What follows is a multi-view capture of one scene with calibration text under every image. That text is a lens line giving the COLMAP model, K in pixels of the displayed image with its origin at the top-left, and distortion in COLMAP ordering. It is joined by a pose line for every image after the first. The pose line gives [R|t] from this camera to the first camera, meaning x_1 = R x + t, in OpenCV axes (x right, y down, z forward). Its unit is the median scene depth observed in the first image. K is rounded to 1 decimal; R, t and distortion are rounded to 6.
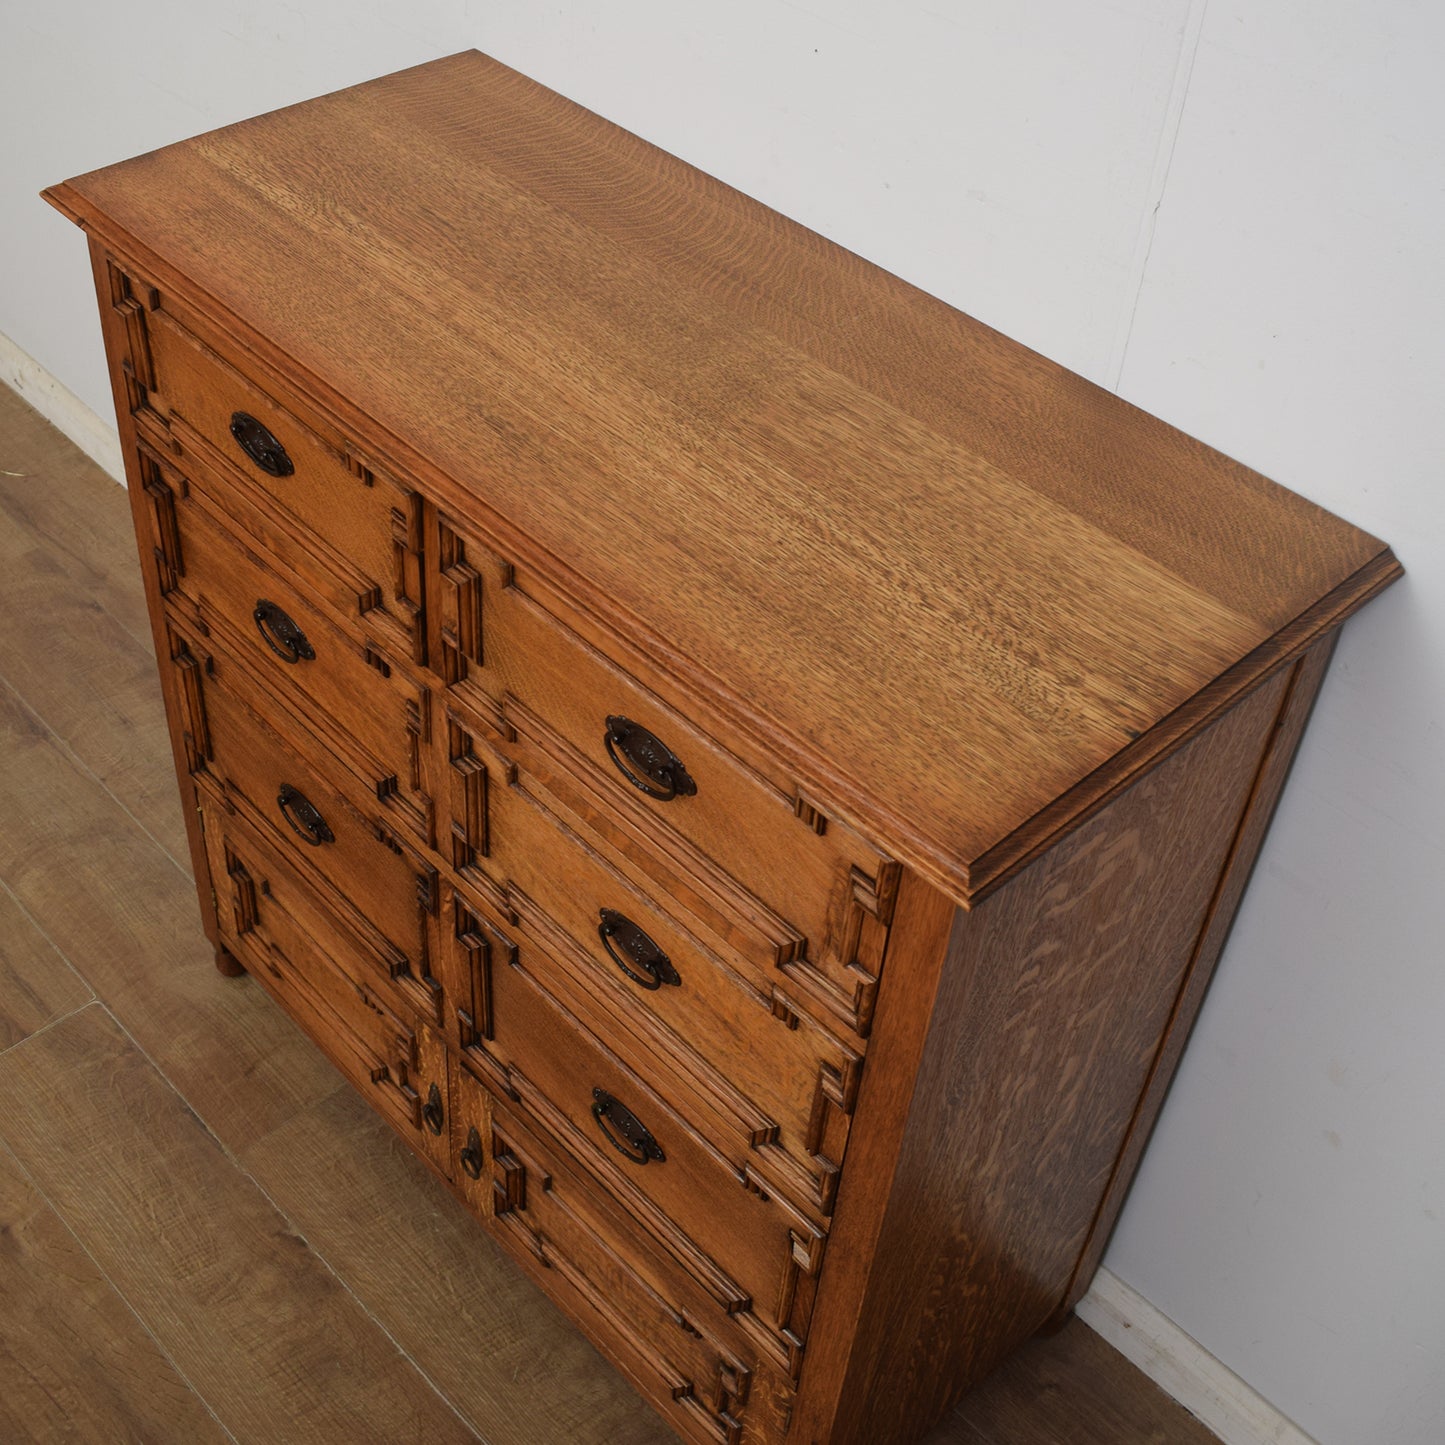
lens RADIAL K [[1892.3, 0, 700.1], [0, 1892.3, 586.1], [0, 0, 1]] dist [-0.091923, 0.013751]
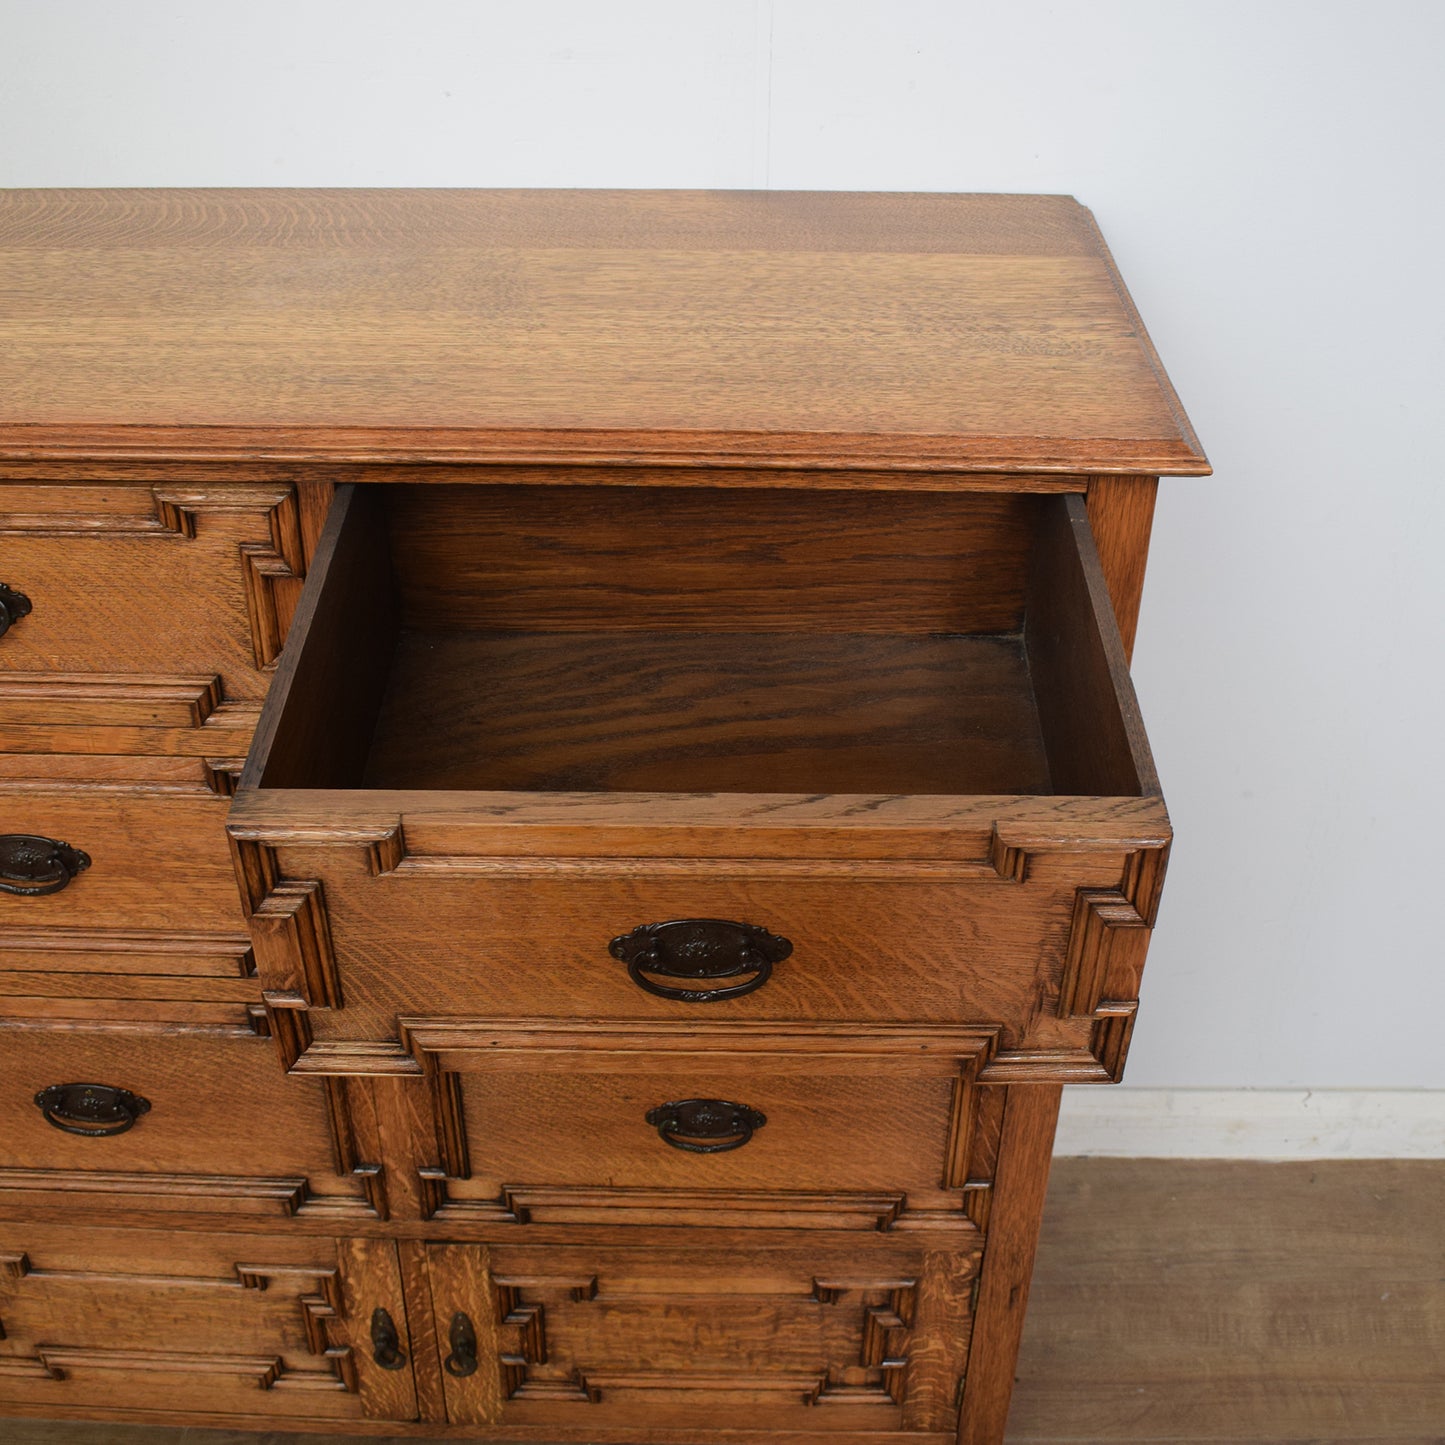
lens RADIAL K [[1825.7, 0, 722.5], [0, 1825.7, 722.5], [0, 0, 1]] dist [-0.092657, 0.022302]
pose [[0.698360, -0.434036, 0.569127, -0.424684], [0.480936, 0.873457, 0.075985, 0.056400], [-0.530088, 0.220649, 0.818731, 0.231624]]
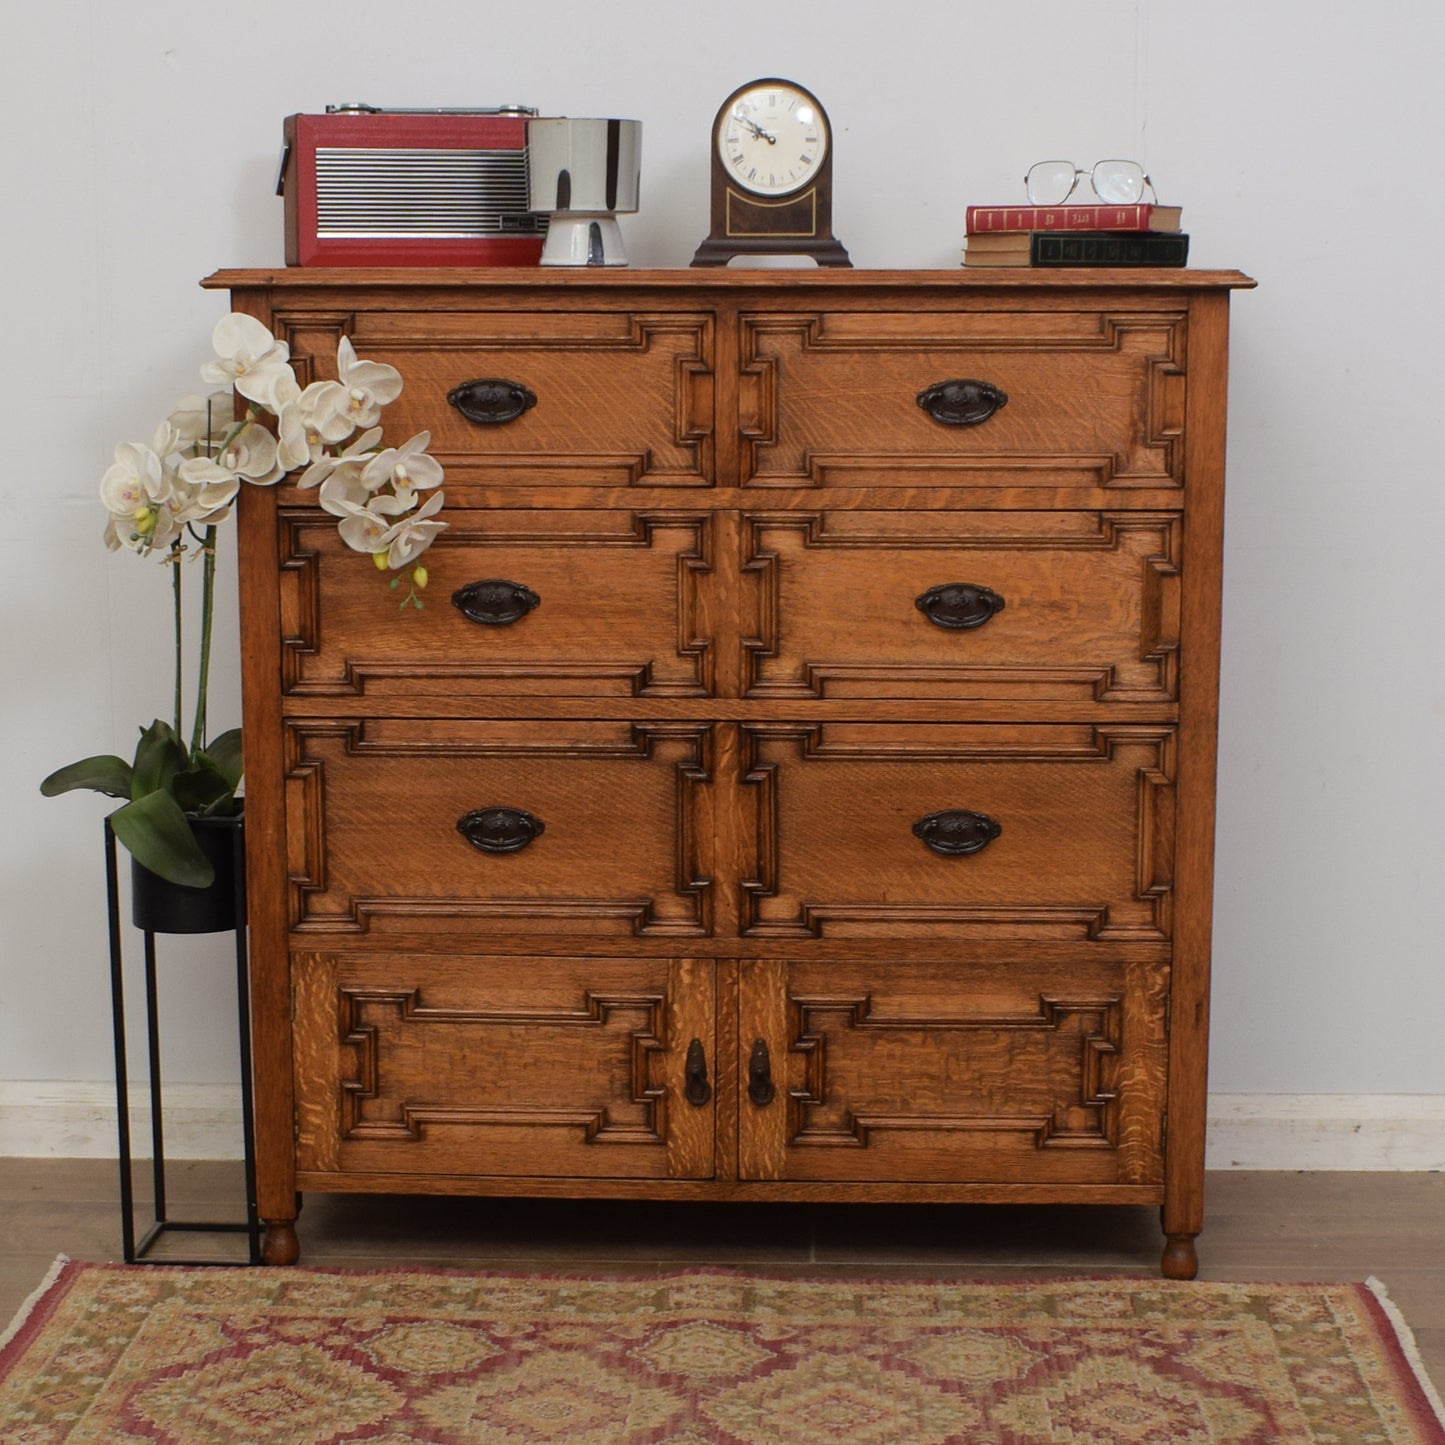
lens RADIAL K [[2982.7, 0, 720.4], [0, 2982.7, 769.0], [0, 0, 1]] dist [-0.022916, -0.188693]
pose [[0.714964, -0.167052, 0.678911, -1.391797], [0.478424, 0.824990, -0.300834, 0.729614], [-0.509840, 0.539893, 0.669760, -0.230828]]
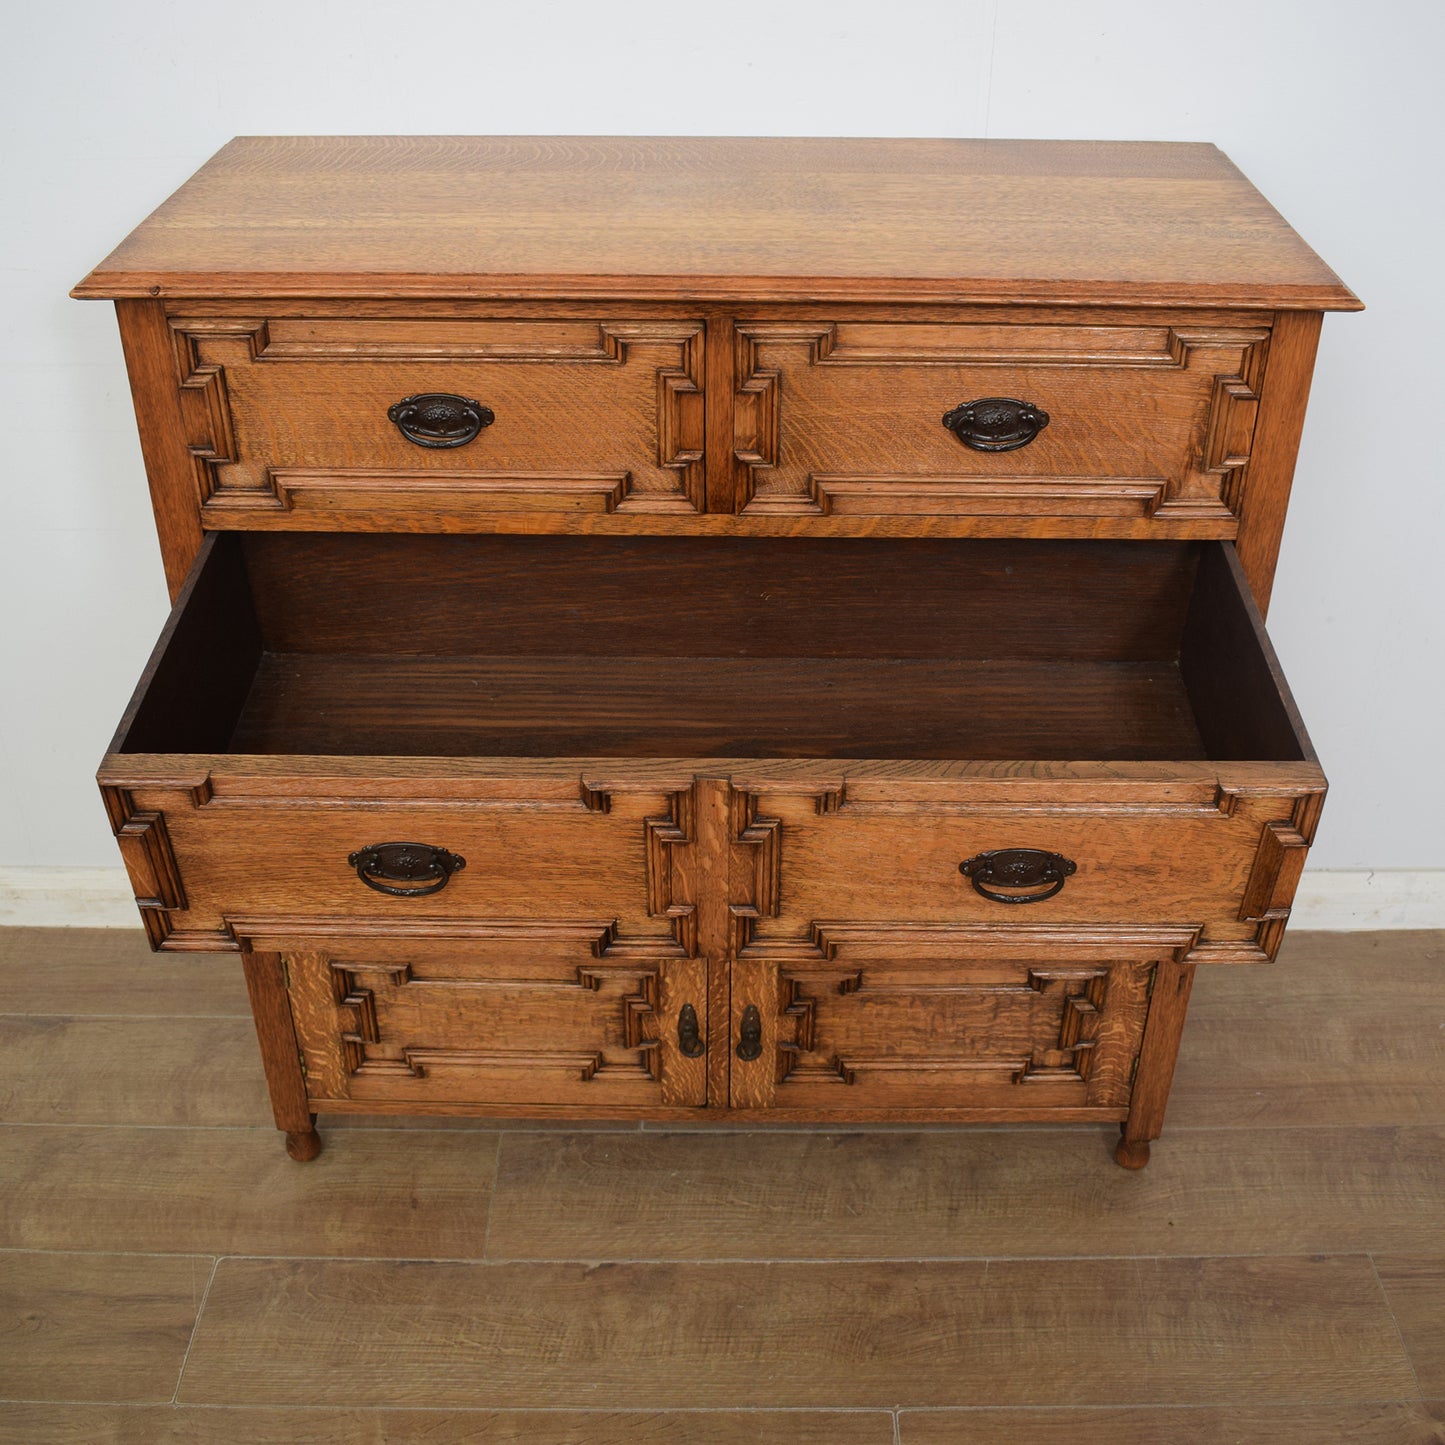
lens RADIAL K [[1662.7, 0, 751.9], [0, 1662.7, 660.2], [0, 0, 1]] dist [-0.074199, -0.022181]
pose [[0.683697, -0.417895, 0.598266, -0.671025], [0.487563, 0.871561, 0.051608, 0.072521], [-0.542992, 0.256408, 0.799634, 0.201104]]
